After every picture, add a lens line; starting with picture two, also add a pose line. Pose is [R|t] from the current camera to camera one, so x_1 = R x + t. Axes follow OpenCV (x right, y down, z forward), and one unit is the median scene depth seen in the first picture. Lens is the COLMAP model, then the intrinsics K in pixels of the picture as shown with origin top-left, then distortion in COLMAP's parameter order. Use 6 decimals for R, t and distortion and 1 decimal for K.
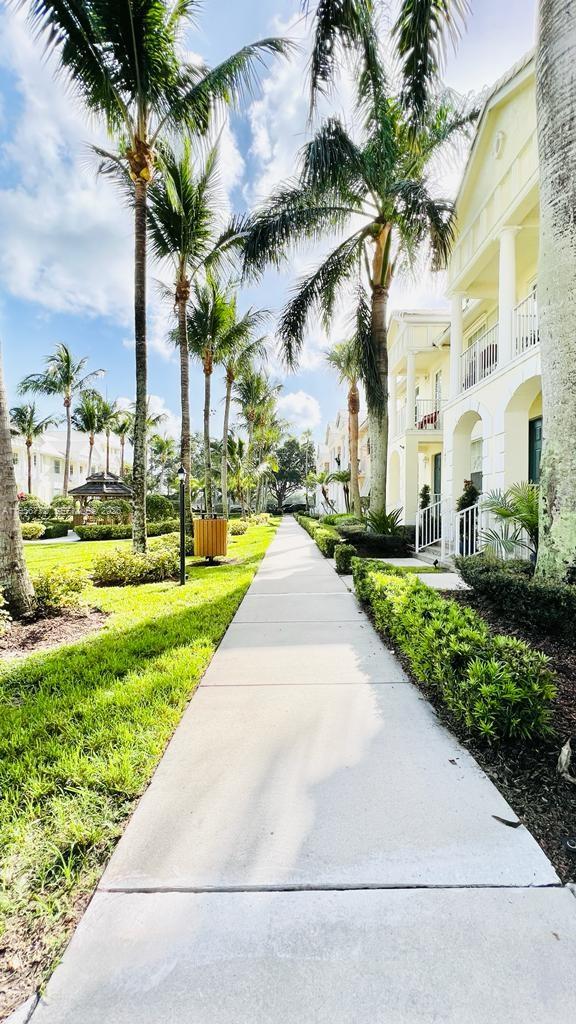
lens RADIAL K [[410.5, 0, 289.1], [0, 410.5, 505.9], [0, 0, 1]] dist [-0.003146, 0.000048]
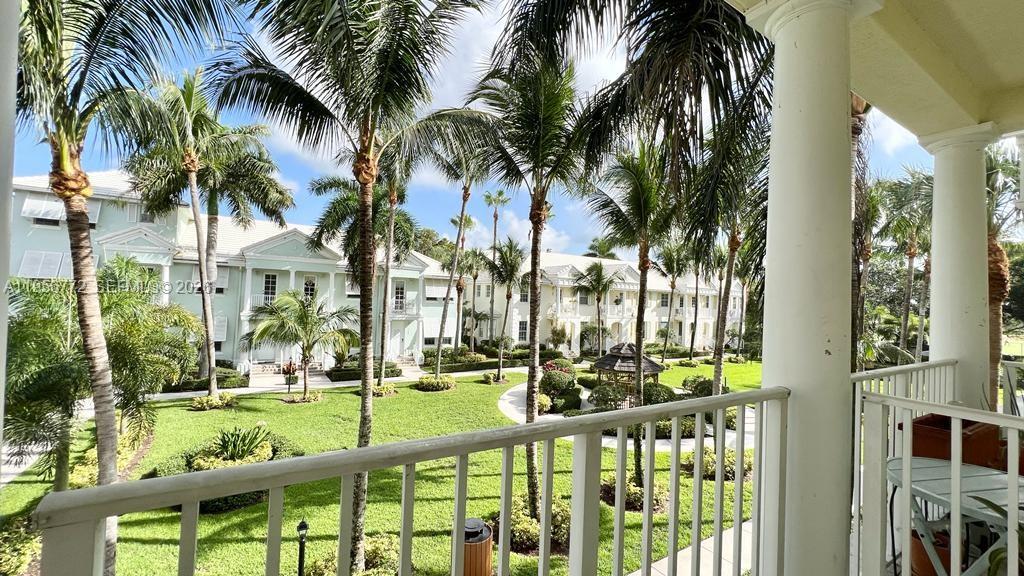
lens RADIAL K [[410.5, 0, 509.3], [0, 410.5, 287.1], [0, 0, 1]] dist [-0.003146, 0.000048]
pose [[0.521792, -0.008129, -0.853034, 0.143062], [-0.033173, 0.999005, -0.029812, -0.114533], [0.852428, 0.043854, 0.521003, 0.174694]]
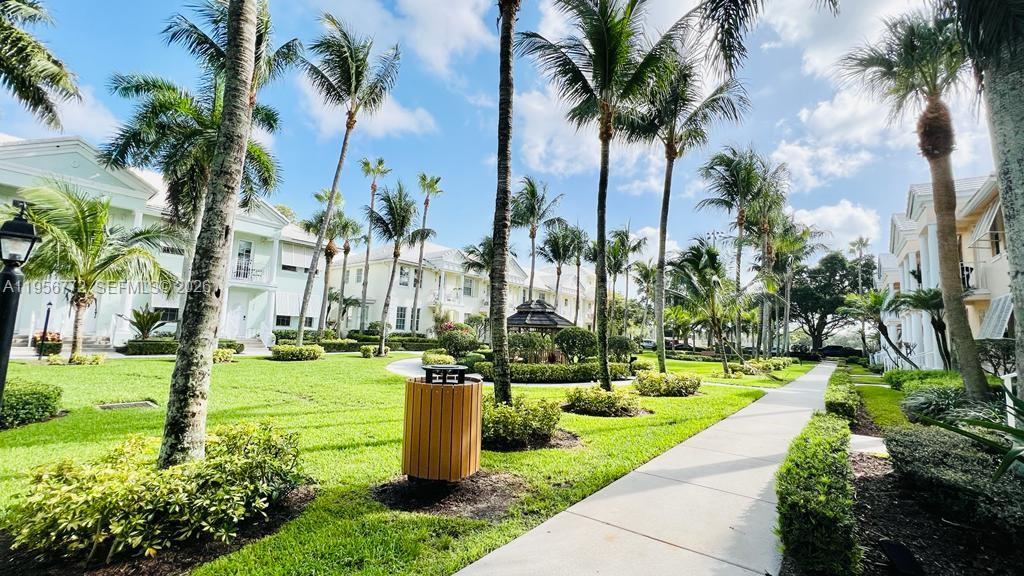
lens RADIAL K [[410.5, 0, 510.6], [0, 410.5, 286.0], [0, 0, 1]] dist [-0.003146, 0.000048]
pose [[0.776325, -0.046730, -0.628598, 0.036207], [-0.036083, 0.992318, -0.118331, -0.004792], [0.629299, 0.114545, 0.768675, 0.195007]]
